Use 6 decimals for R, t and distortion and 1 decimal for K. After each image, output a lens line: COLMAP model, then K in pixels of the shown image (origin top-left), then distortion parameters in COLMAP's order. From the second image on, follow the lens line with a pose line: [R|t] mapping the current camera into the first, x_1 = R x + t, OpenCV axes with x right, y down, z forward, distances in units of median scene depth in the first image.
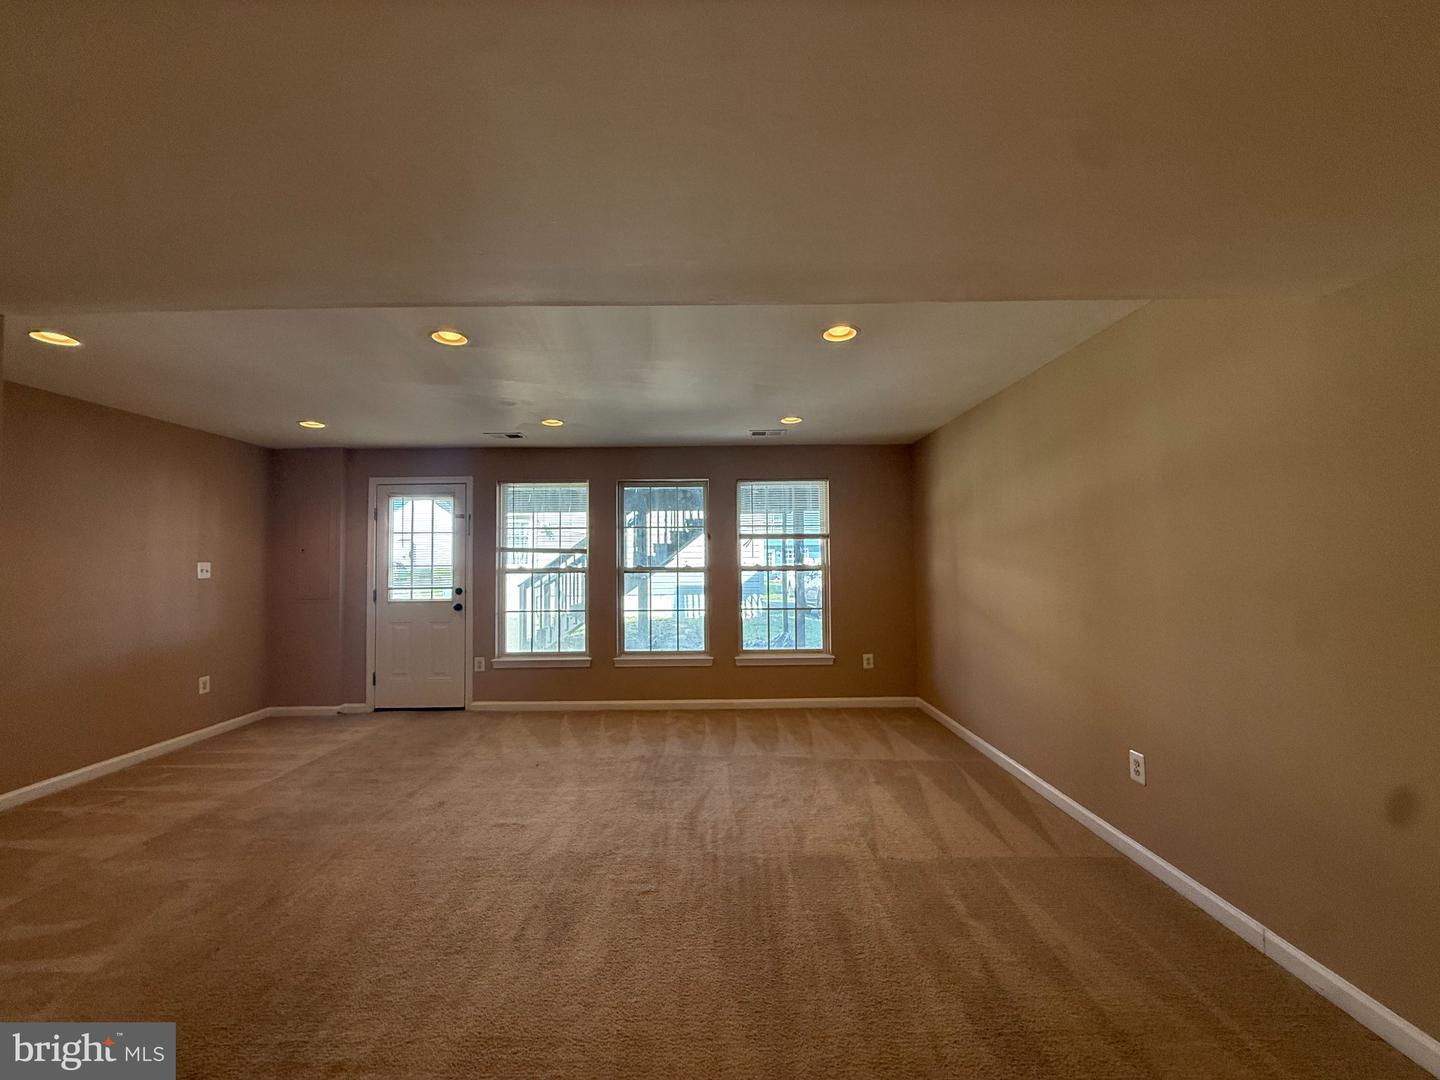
lens RADIAL K [[574.1, 0, 713.2], [0, 574.1, 539.0], [0, 0, 1]] dist [-0.000073, -0.000146]
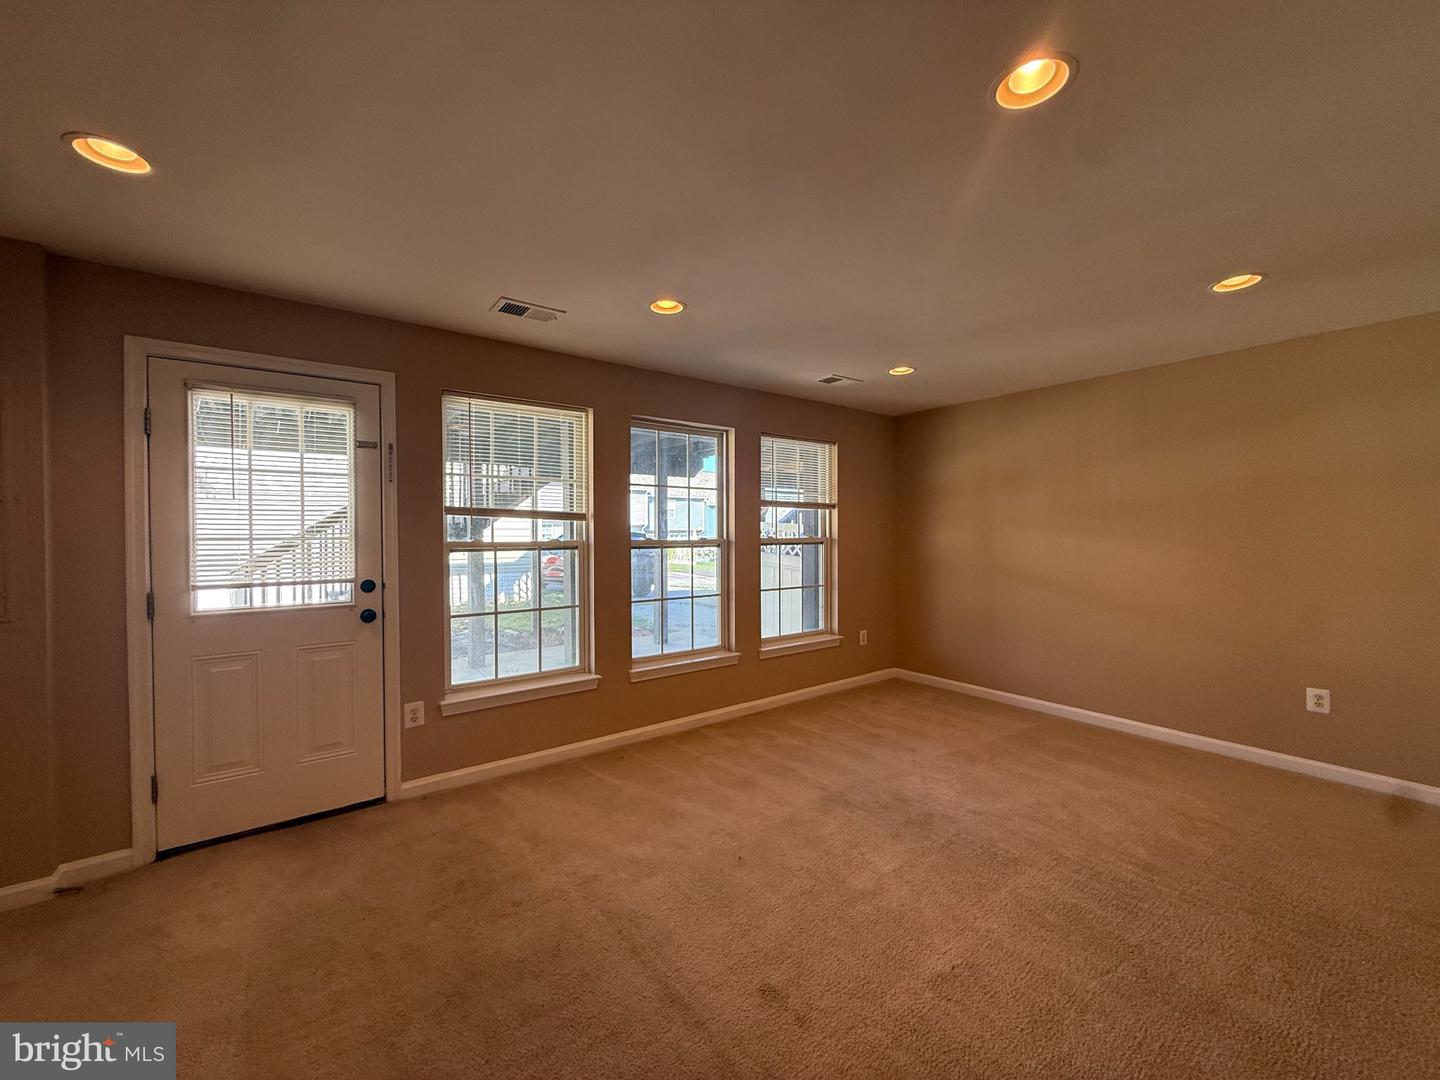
lens RADIAL K [[574.1, 0, 713.2], [0, 574.1, 539.0], [0, 0, 1]] dist [-0.000073, -0.000146]
pose [[0.804041, -0.000601, 0.594574, -0.505161], [-0.026697, 0.998954, 0.037113, 0.019035], [-0.593974, -0.045714, 0.803184, 0.385502]]
